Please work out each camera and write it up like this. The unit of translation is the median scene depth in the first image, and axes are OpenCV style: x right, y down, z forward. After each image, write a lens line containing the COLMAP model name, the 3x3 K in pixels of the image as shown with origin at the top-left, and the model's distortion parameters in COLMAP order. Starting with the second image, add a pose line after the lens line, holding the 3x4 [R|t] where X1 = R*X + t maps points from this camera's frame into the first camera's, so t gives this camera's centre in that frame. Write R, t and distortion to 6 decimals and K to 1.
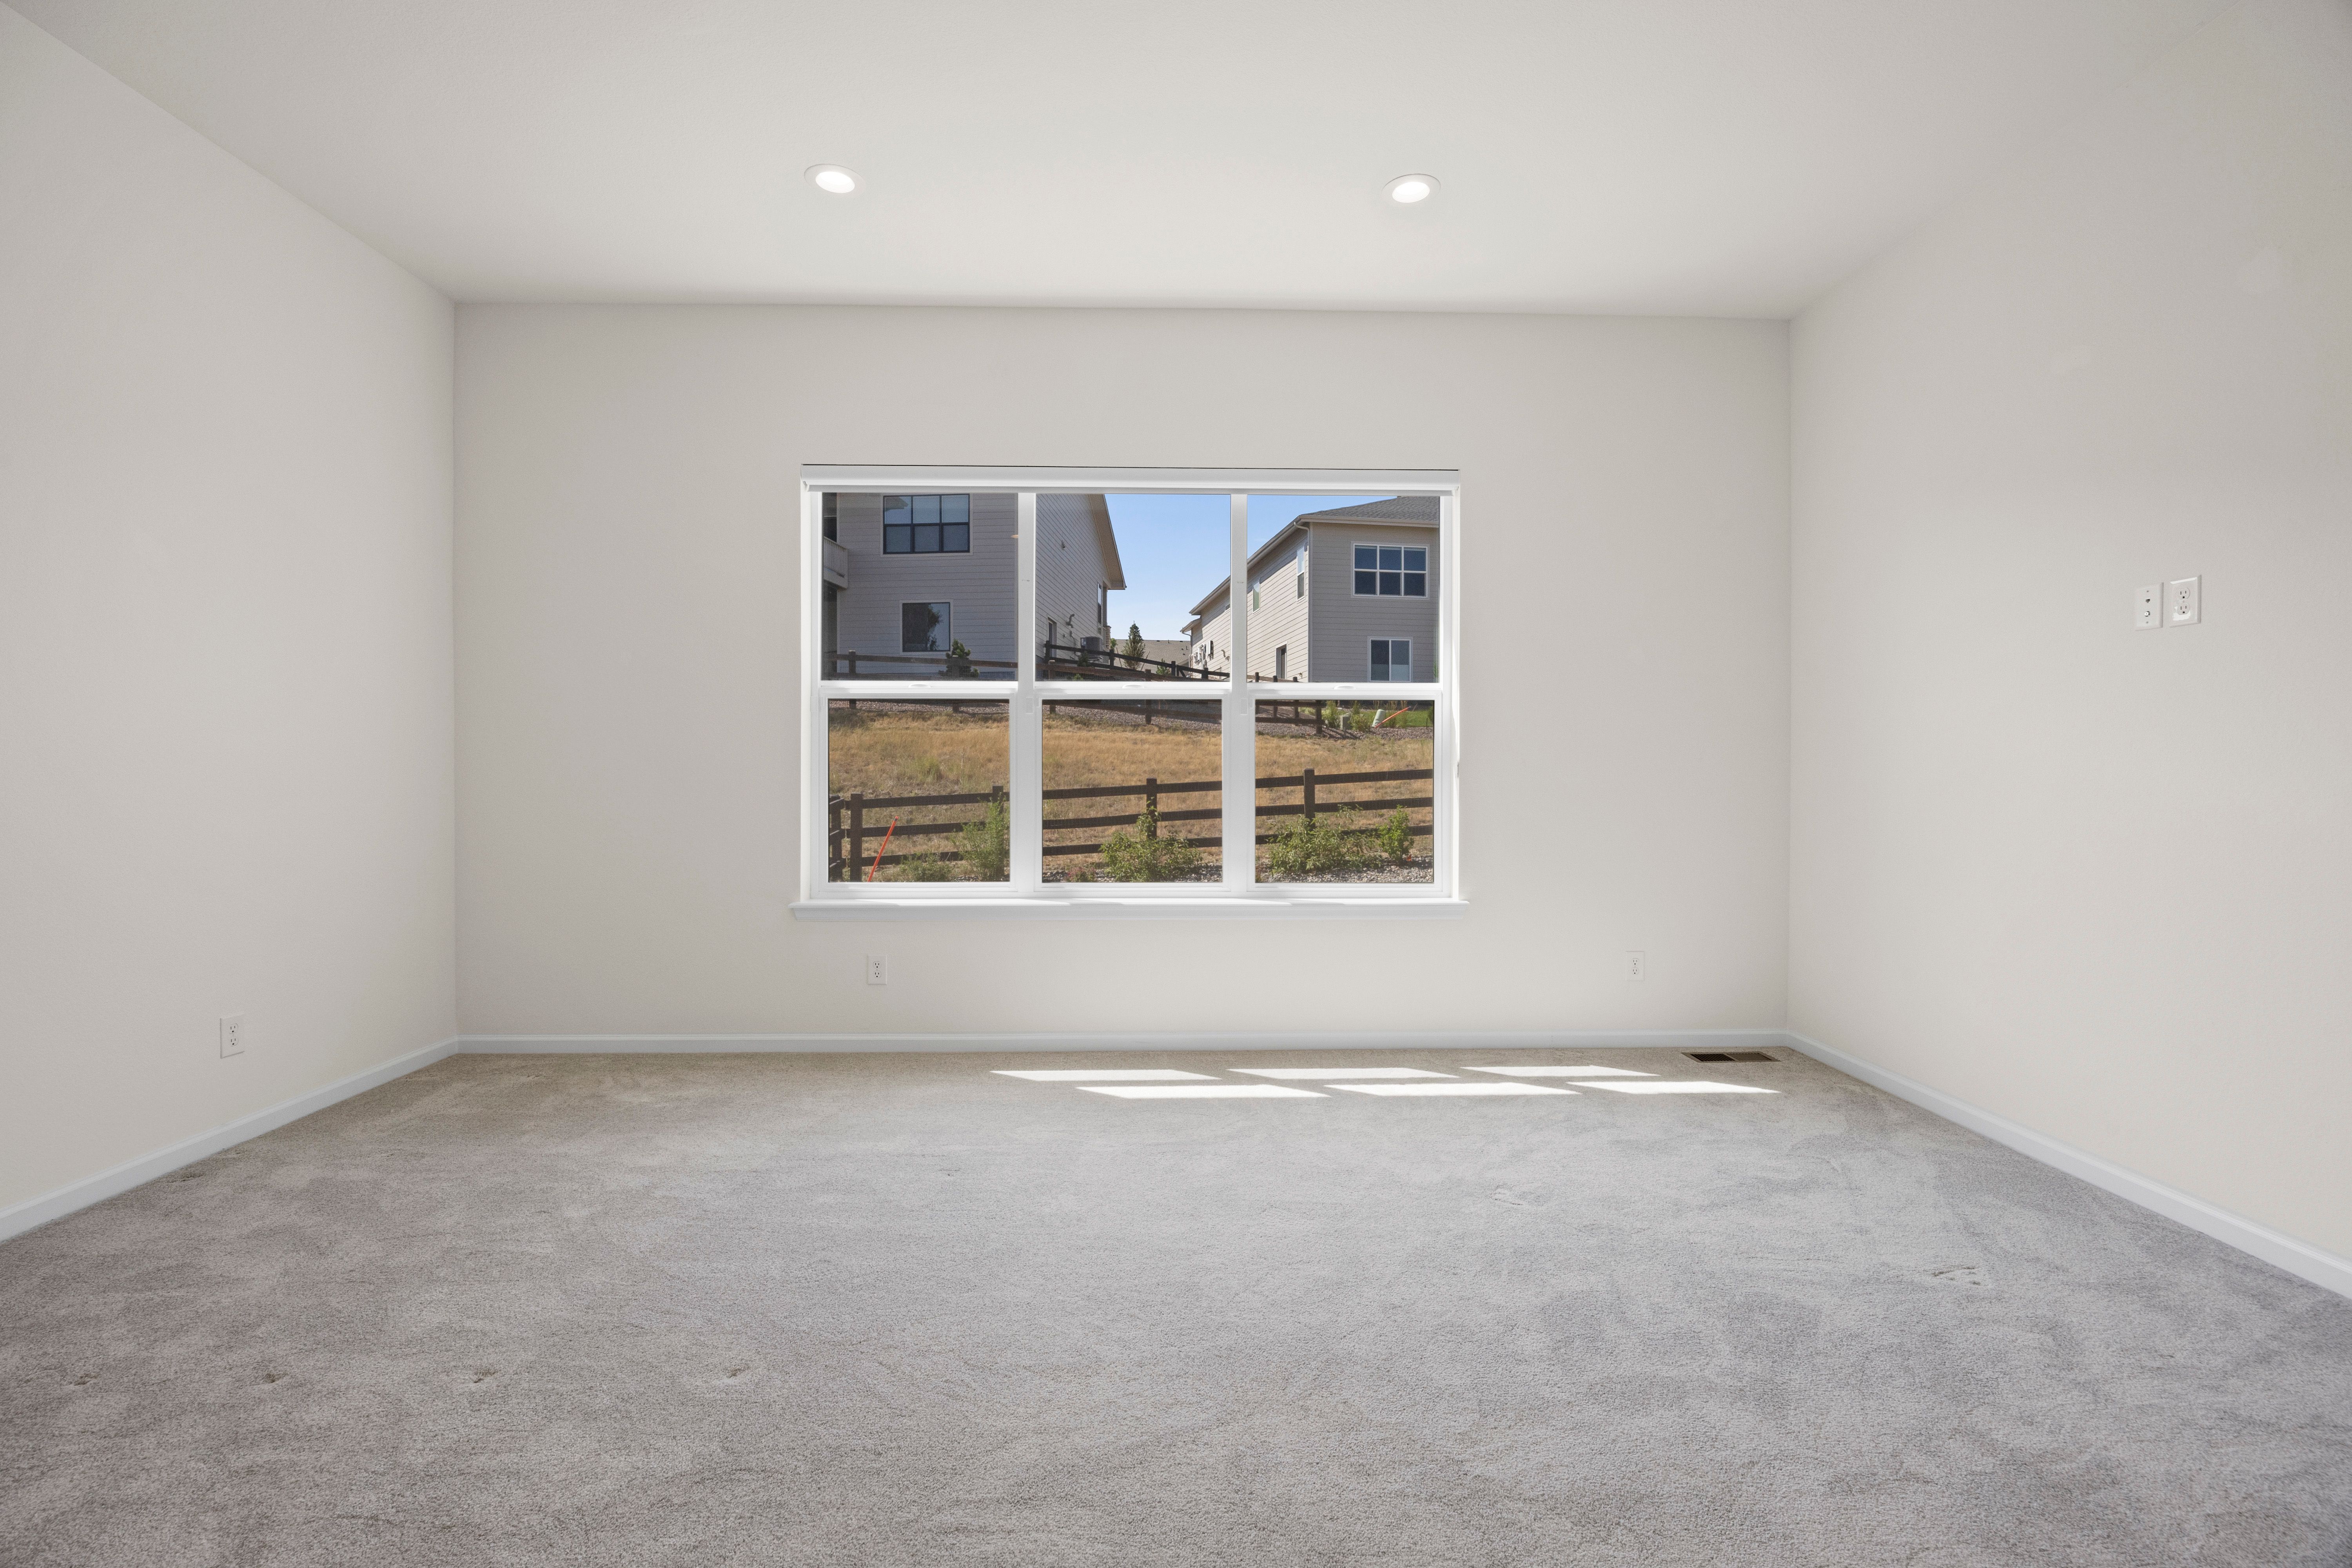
lens RADIAL K [[1025.3, 0, 1170.8], [0, 1025.3, 777.4], [0, 0, 1]] dist [-0.010058, -0.000390]
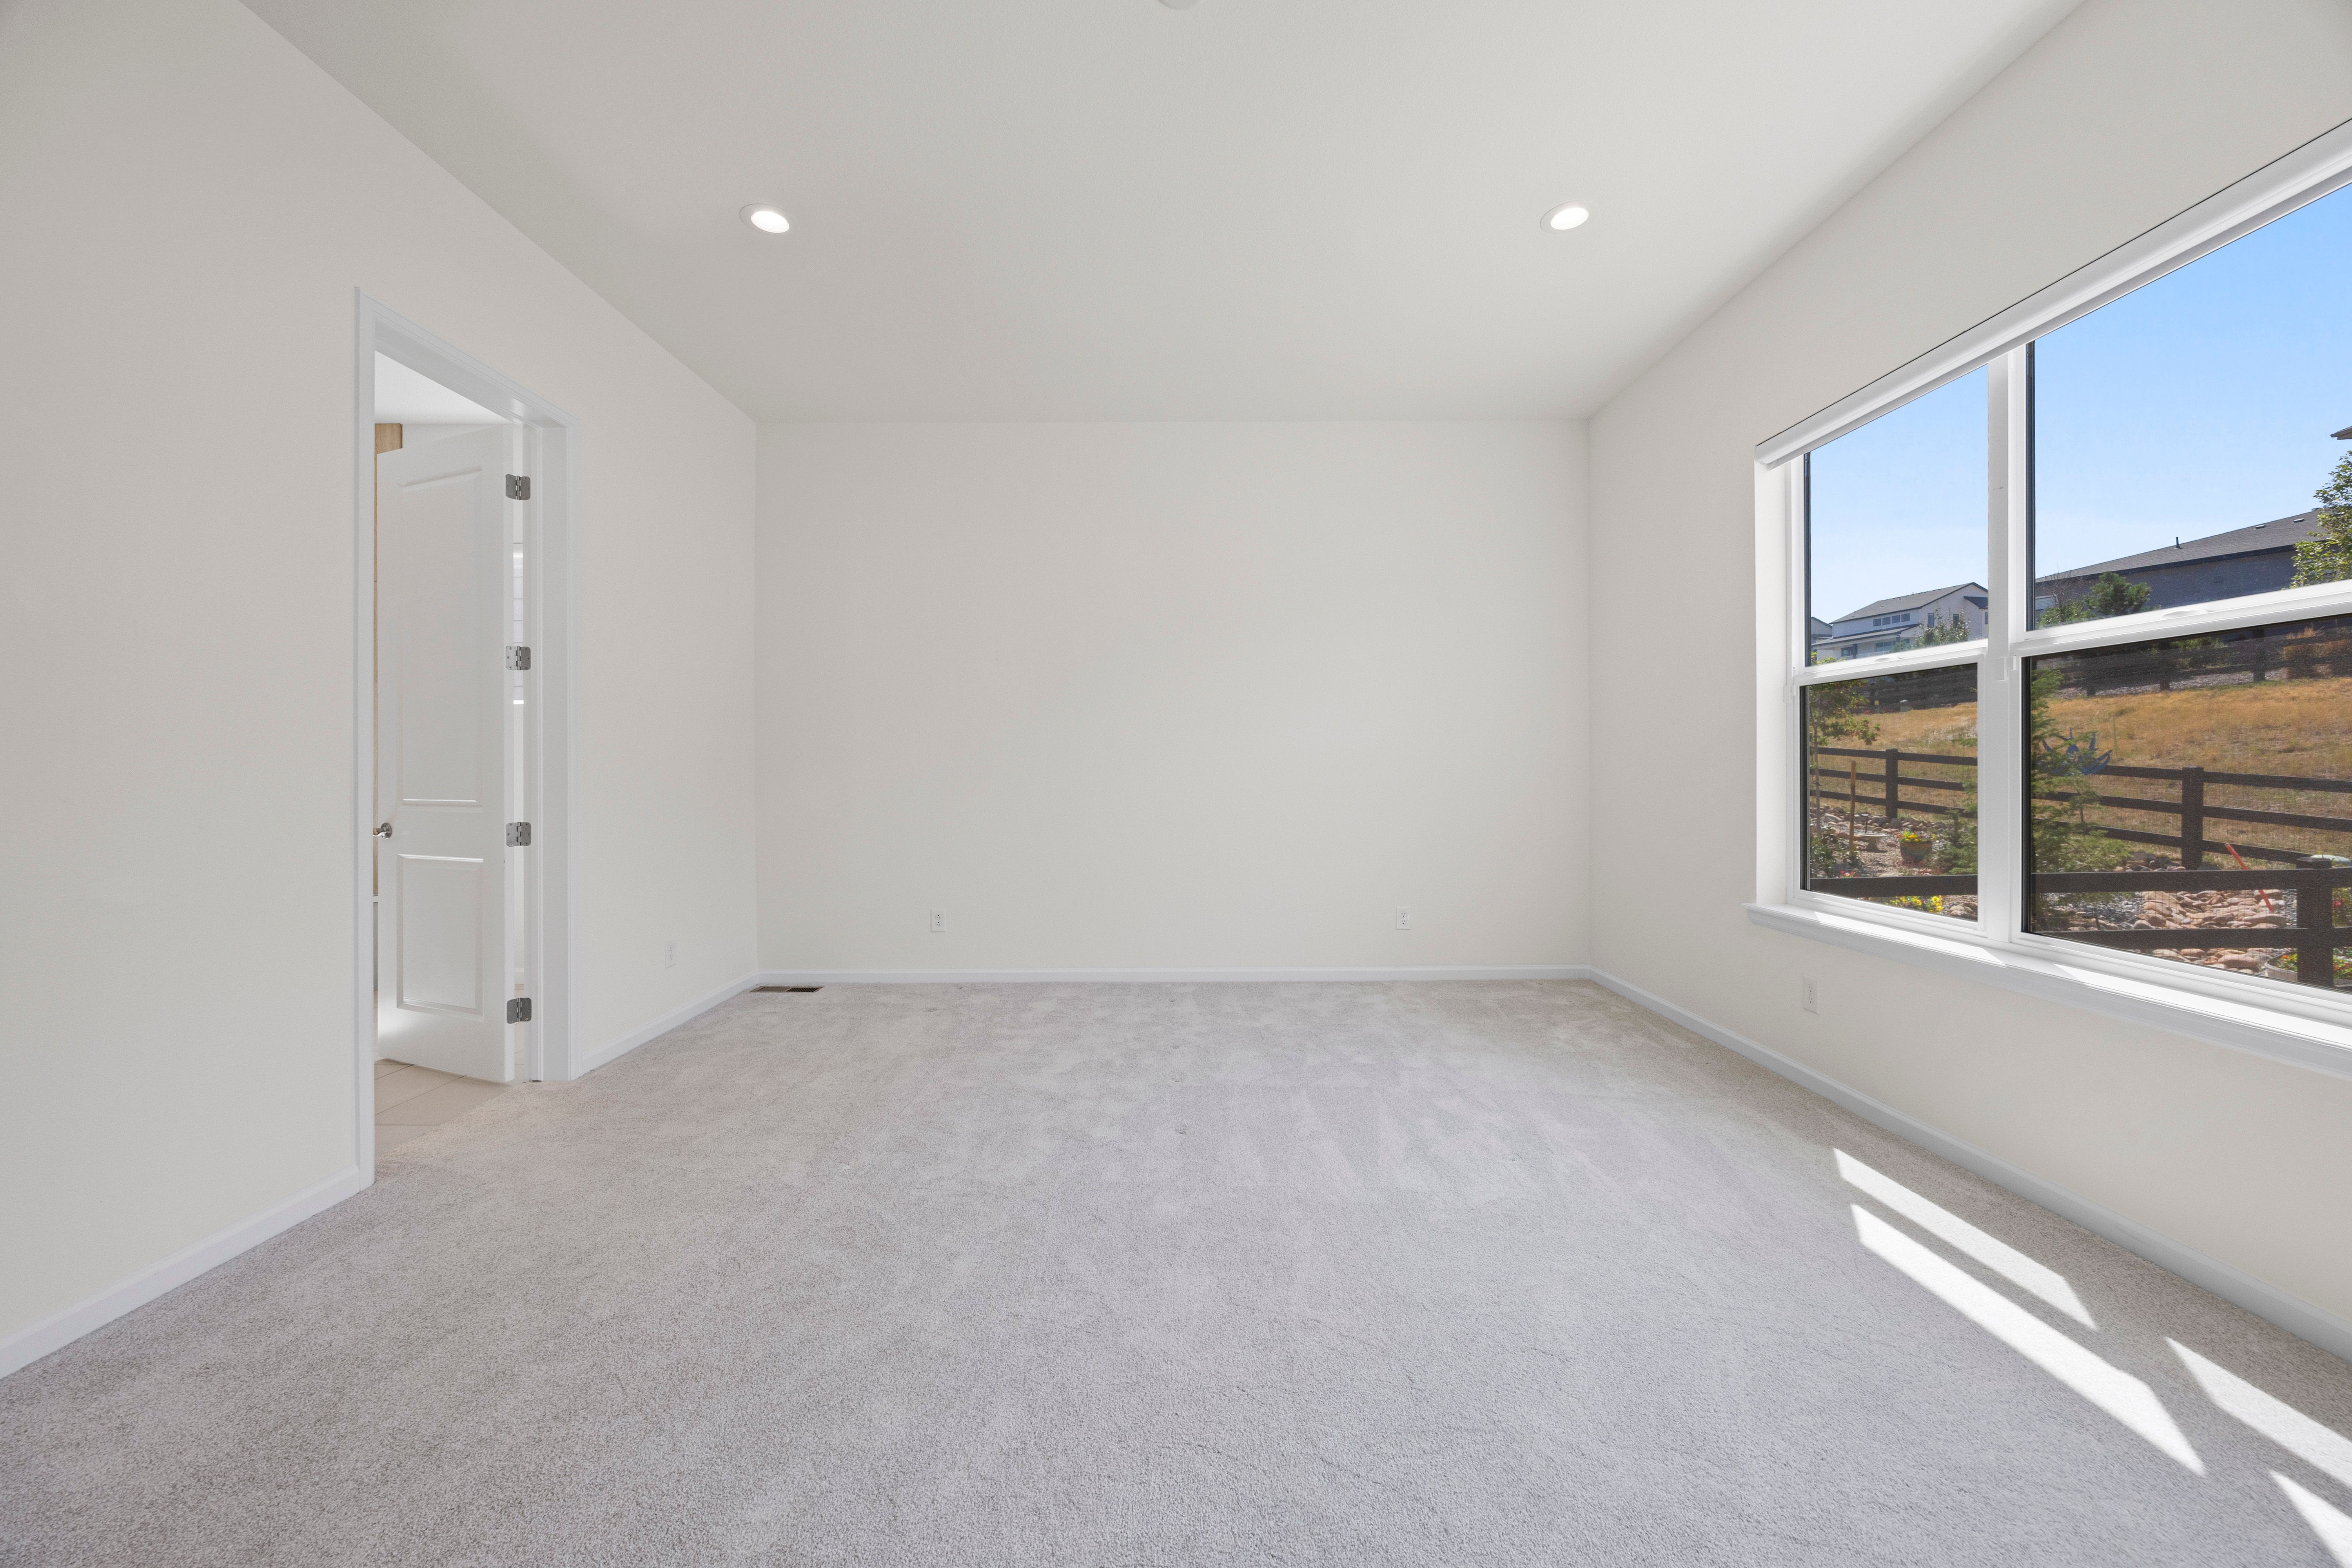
lens RADIAL K [[890.1, 0, 1178.3], [0, 890.1, 775.7], [0, 0, 1]] dist [-0.008921, -0.000130]
pose [[-0.014216, 0.006405, -0.999878, 0.455001], [0.000459, 0.999979, 0.006400, -0.003779], [0.999899, -0.000368, -0.014218, 0.453681]]
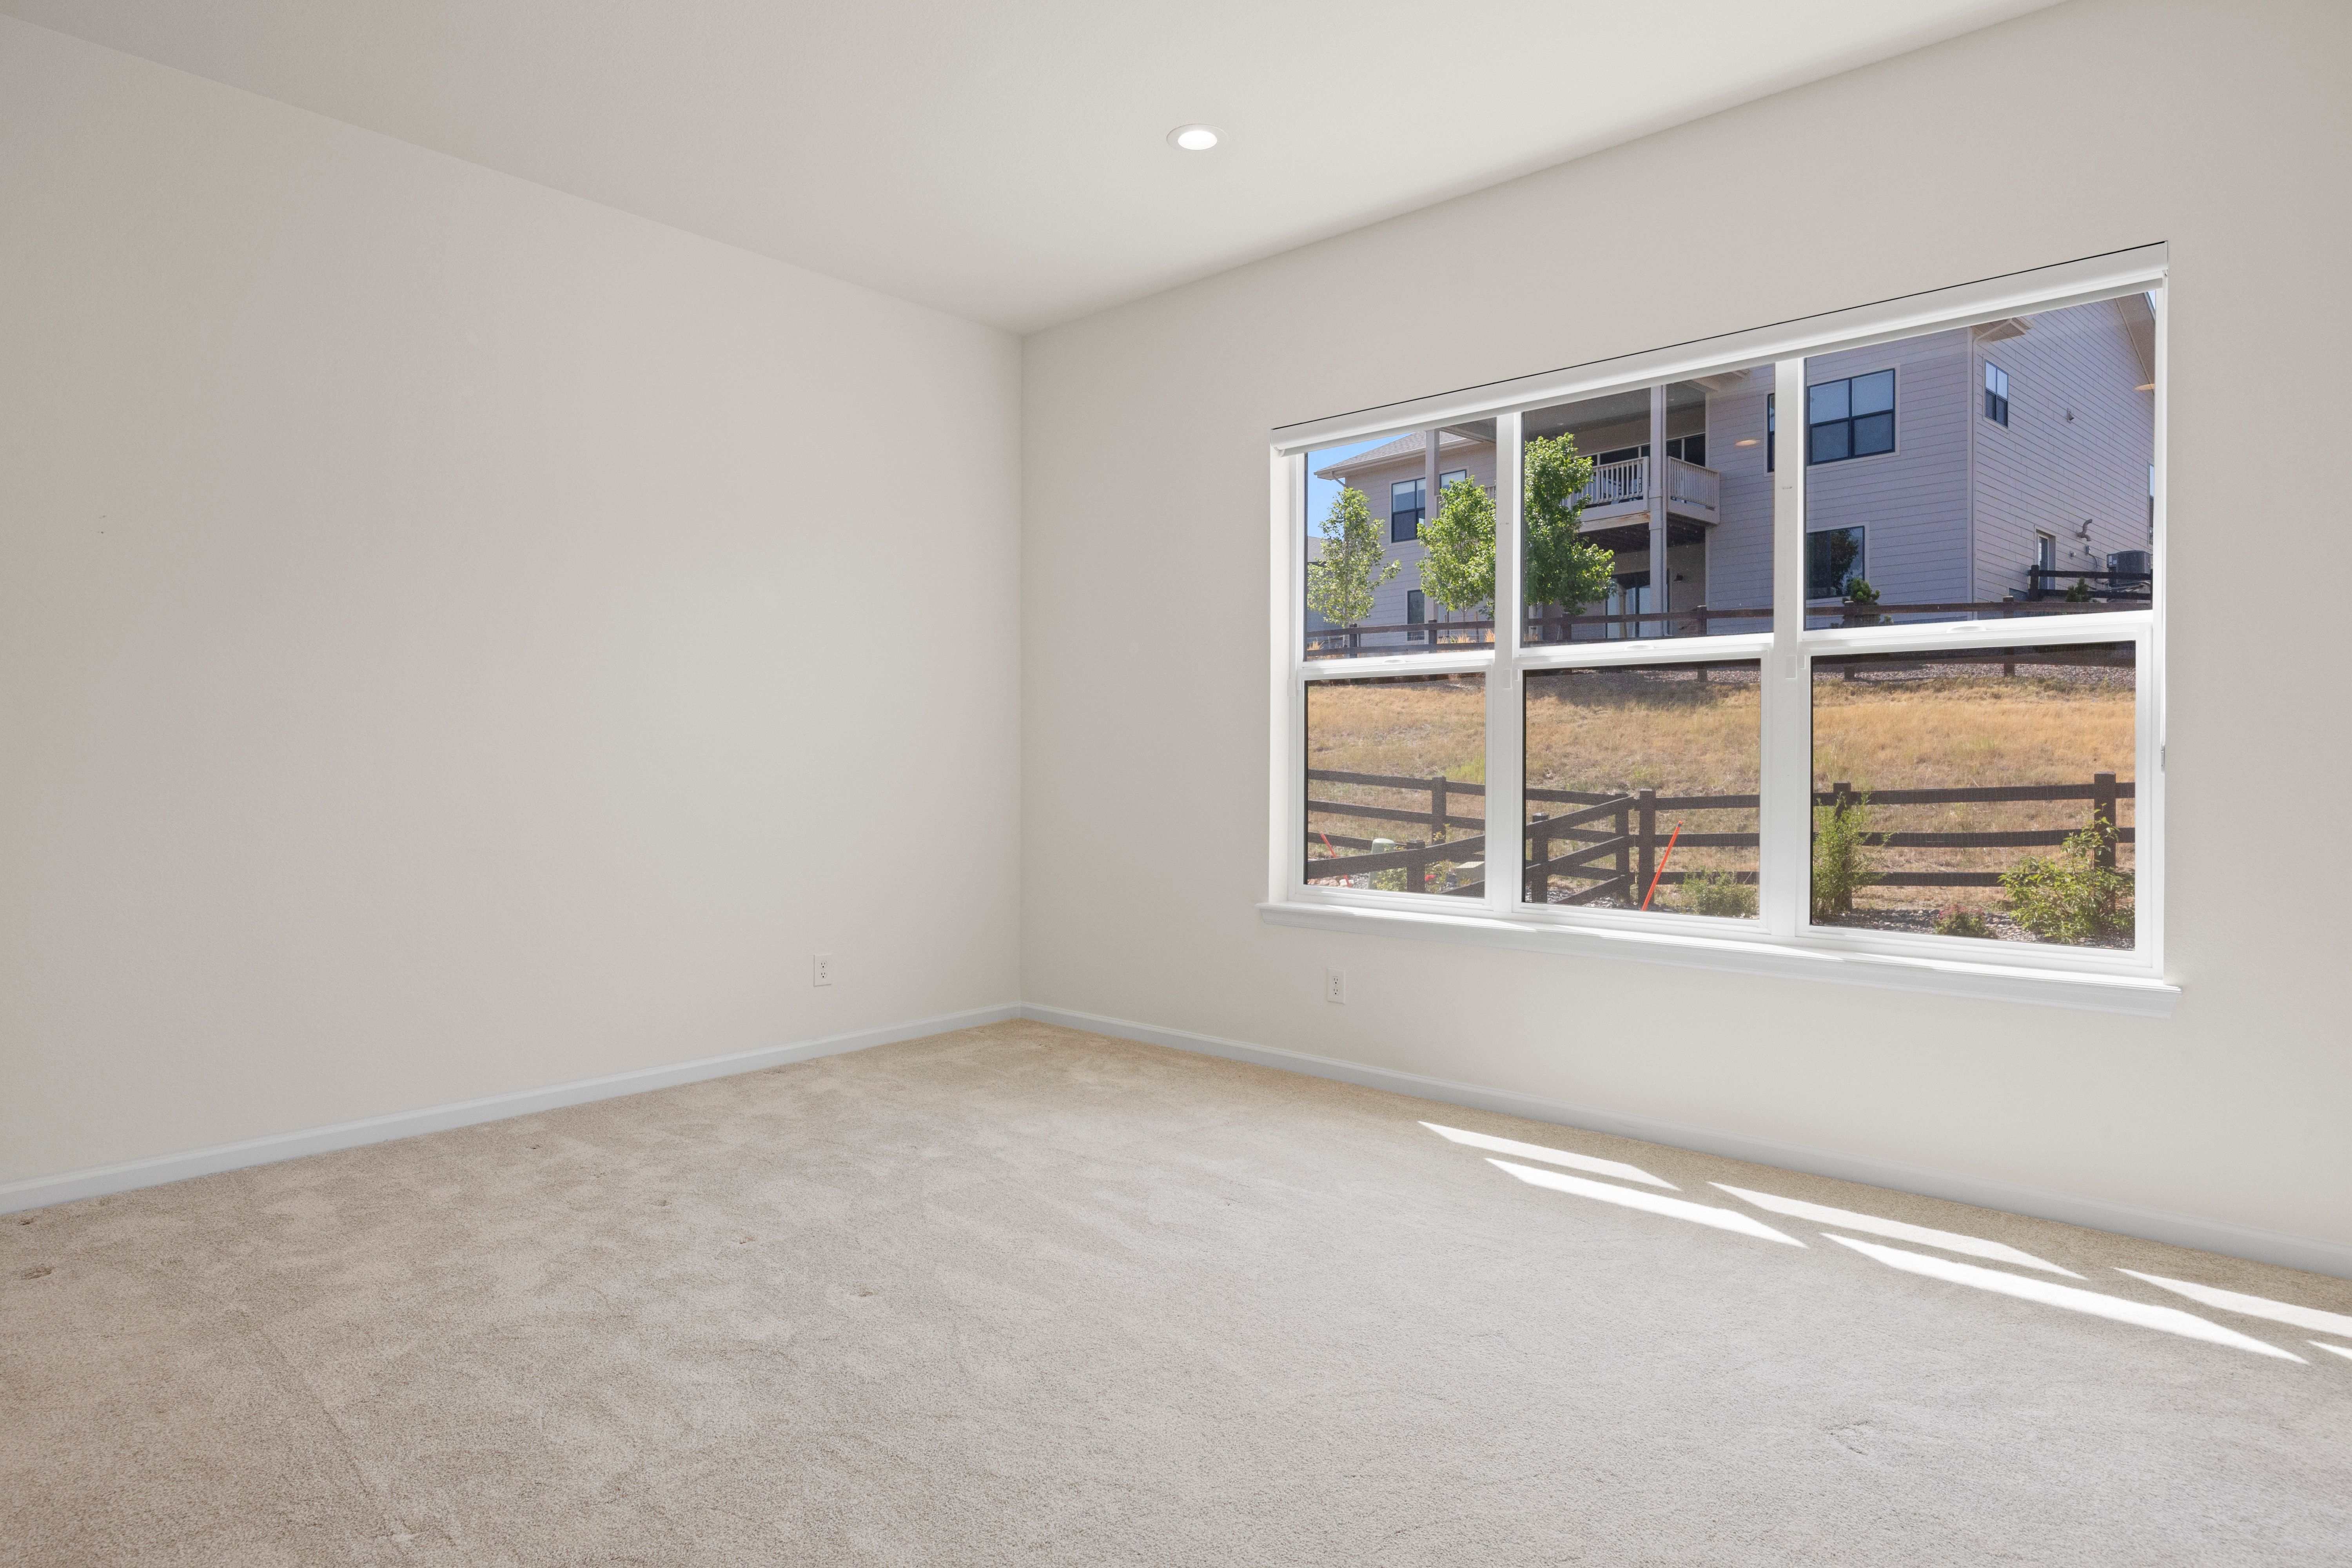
lens RADIAL K [[1295.9, 0, 1167.7], [0, 1295.9, 770.9], [0, 0, 1]] dist [-0.003331, -0.000491]
pose [[0.731677, 0.005385, -0.681630, 0.352923], [-0.004884, 0.999985, 0.002657, -0.000309], [0.681634, 0.001385, 0.731692, 0.079885]]
